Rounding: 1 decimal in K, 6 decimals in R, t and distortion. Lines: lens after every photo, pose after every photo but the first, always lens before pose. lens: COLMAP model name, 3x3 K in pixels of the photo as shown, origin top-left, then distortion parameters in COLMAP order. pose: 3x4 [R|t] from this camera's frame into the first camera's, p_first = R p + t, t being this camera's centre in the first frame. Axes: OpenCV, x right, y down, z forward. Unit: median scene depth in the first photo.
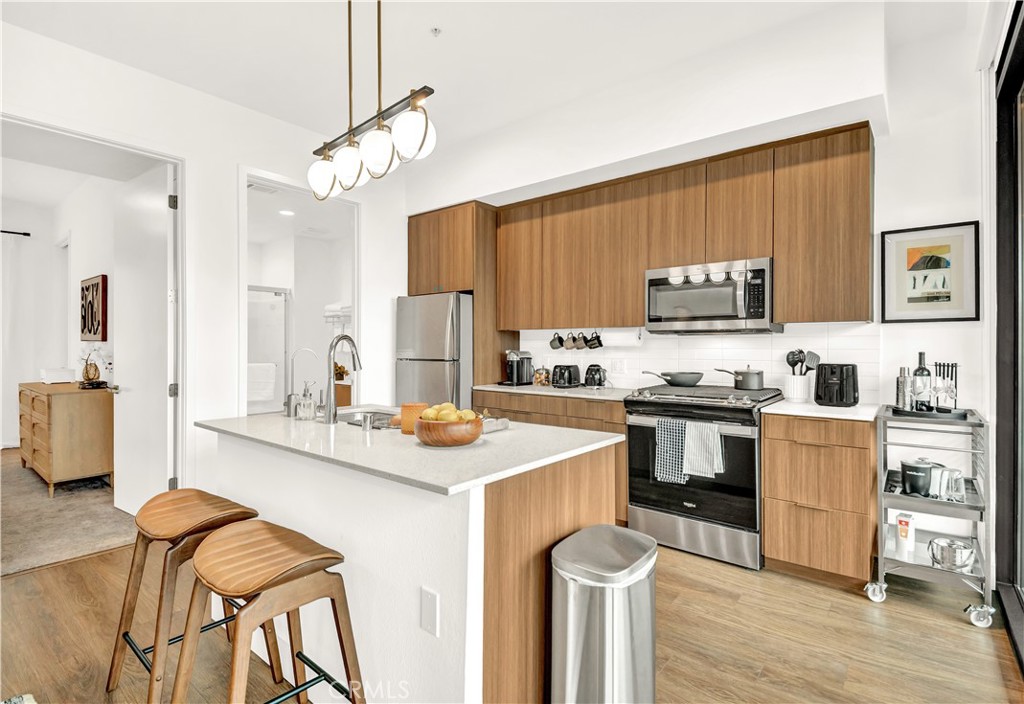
lens RADIAL K [[497.3, 0, 509.6], [0, 497.3, 348.2], [0, 0, 1]] dist [0.017009, -0.000536]
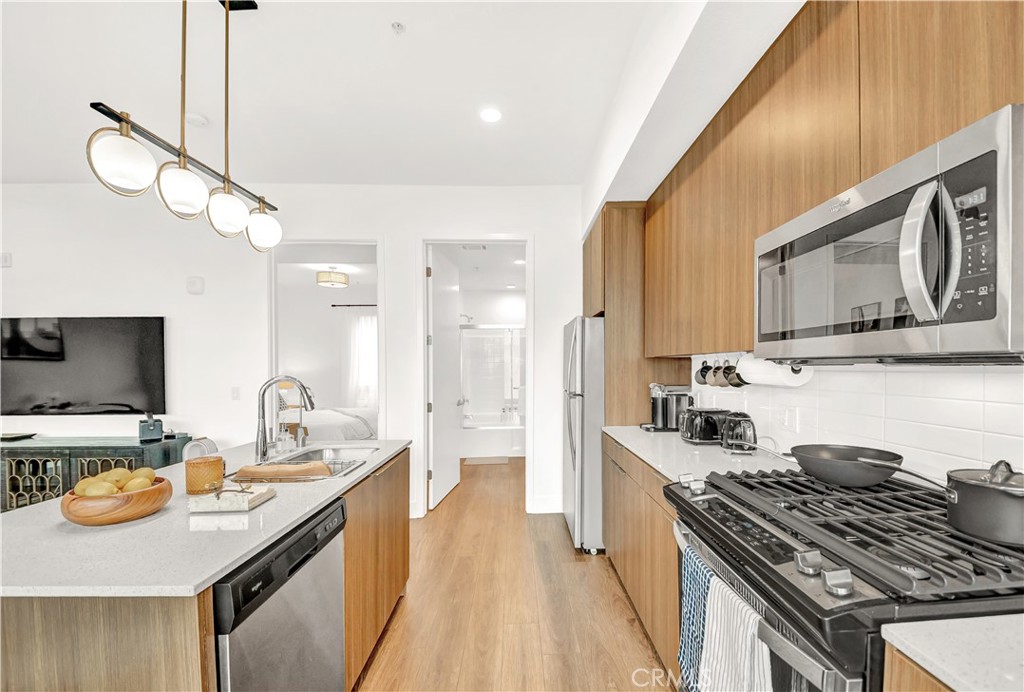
lens RADIAL K [[410.2, 0, 537.3], [0, 410.2, 370.7], [0, 0, 1]] dist [-0.001243, -0.000080]
pose [[0.674525, 0.006181, -0.738226, 0.446532], [0.000968, 0.999957, 0.009257, -0.027325], [0.738252, -0.006959, 0.674490, 0.563344]]
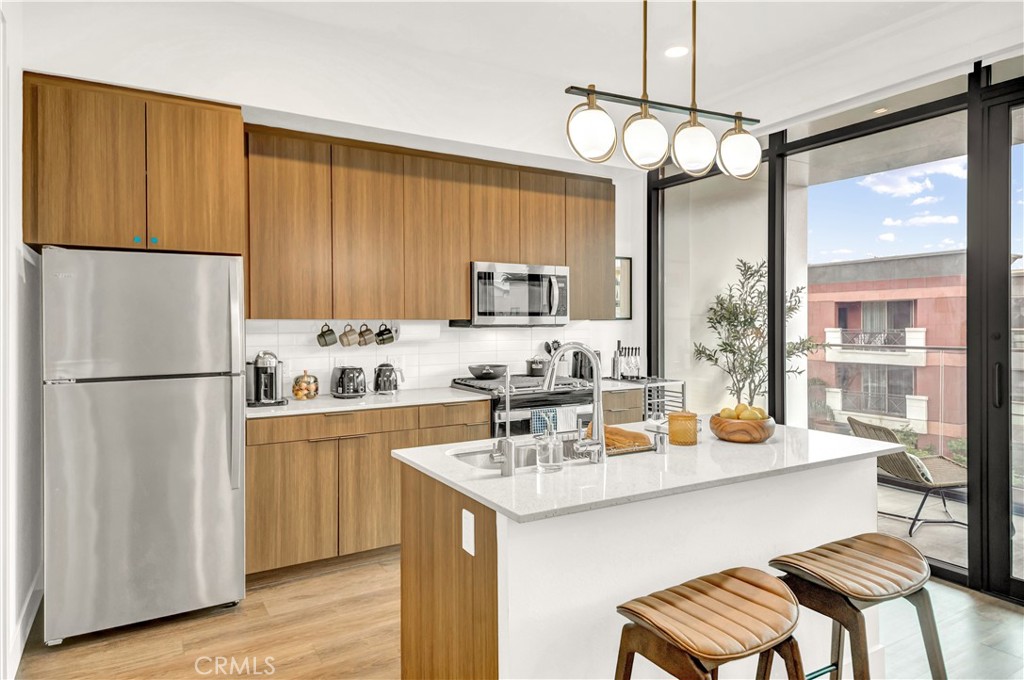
lens RADIAL K [[624.3, 0, 511.8], [0, 624.3, 324.0], [0, 0, 1]] dist [0.025907, -0.001232]
pose [[0.336135, -0.004449, 0.941803, -0.860790], [0.010288, 0.999947, 0.001052, -0.037754], [-0.941758, 0.009336, 0.336163, 0.543265]]
